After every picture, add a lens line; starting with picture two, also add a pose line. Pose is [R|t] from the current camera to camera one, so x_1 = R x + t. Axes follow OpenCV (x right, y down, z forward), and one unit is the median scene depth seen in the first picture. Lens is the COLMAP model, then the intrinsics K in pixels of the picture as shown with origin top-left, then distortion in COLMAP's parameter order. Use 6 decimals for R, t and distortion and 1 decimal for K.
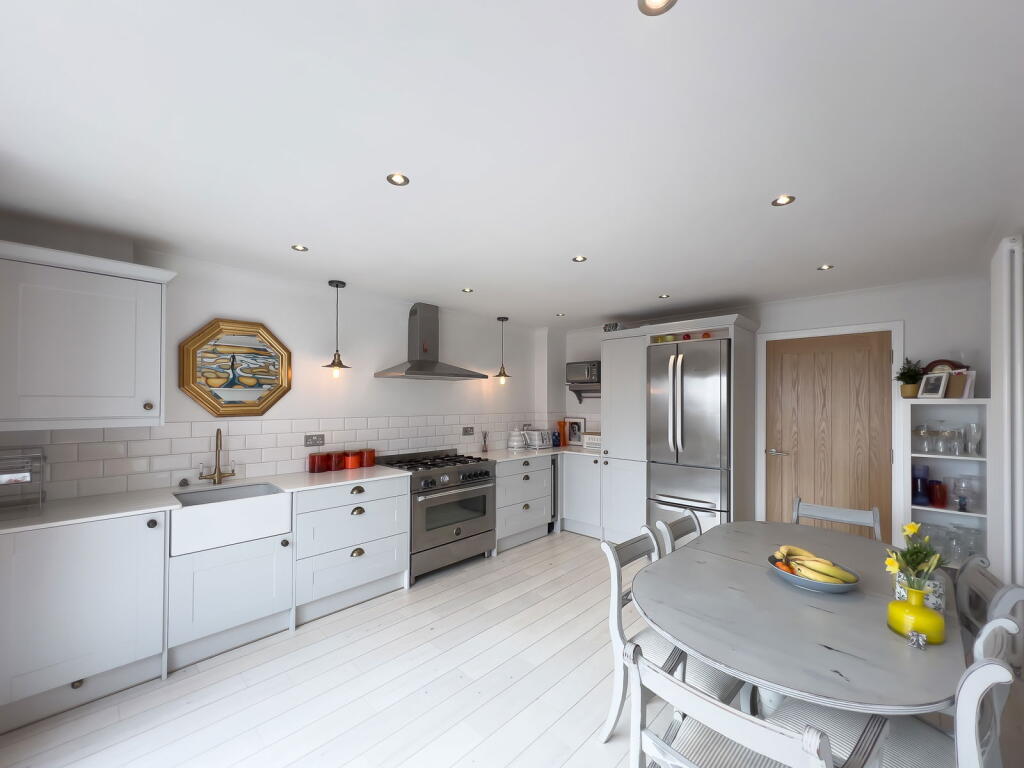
lens RADIAL K [[420.7, 0, 515.5], [0, 420.7, 402.9], [0, 0, 1]] dist [0.025696, 0.000959]
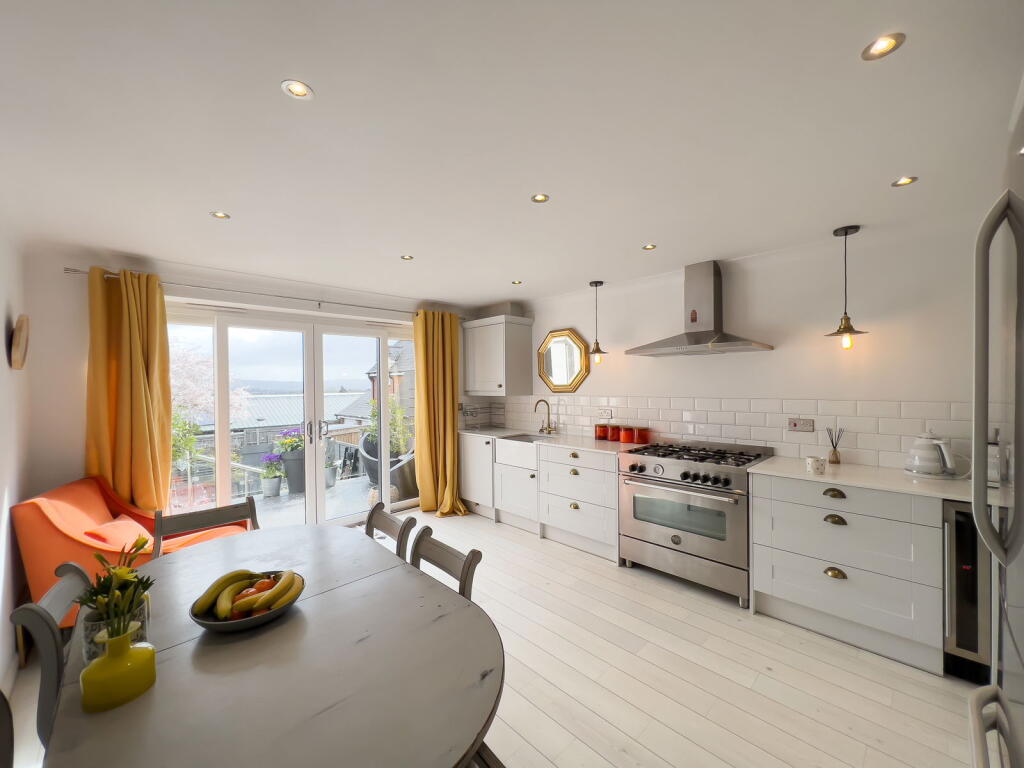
lens RADIAL K [[420.7, 0, 513.0], [0, 420.7, 384.0], [0, 0, 1]] dist [0.025696, 0.000959]
pose [[-0.041950, 0.003368, -0.999114, 0.709662], [0.013855, 0.999900, 0.002789, -0.005140], [0.999024, -0.013726, -0.041992, 0.730488]]
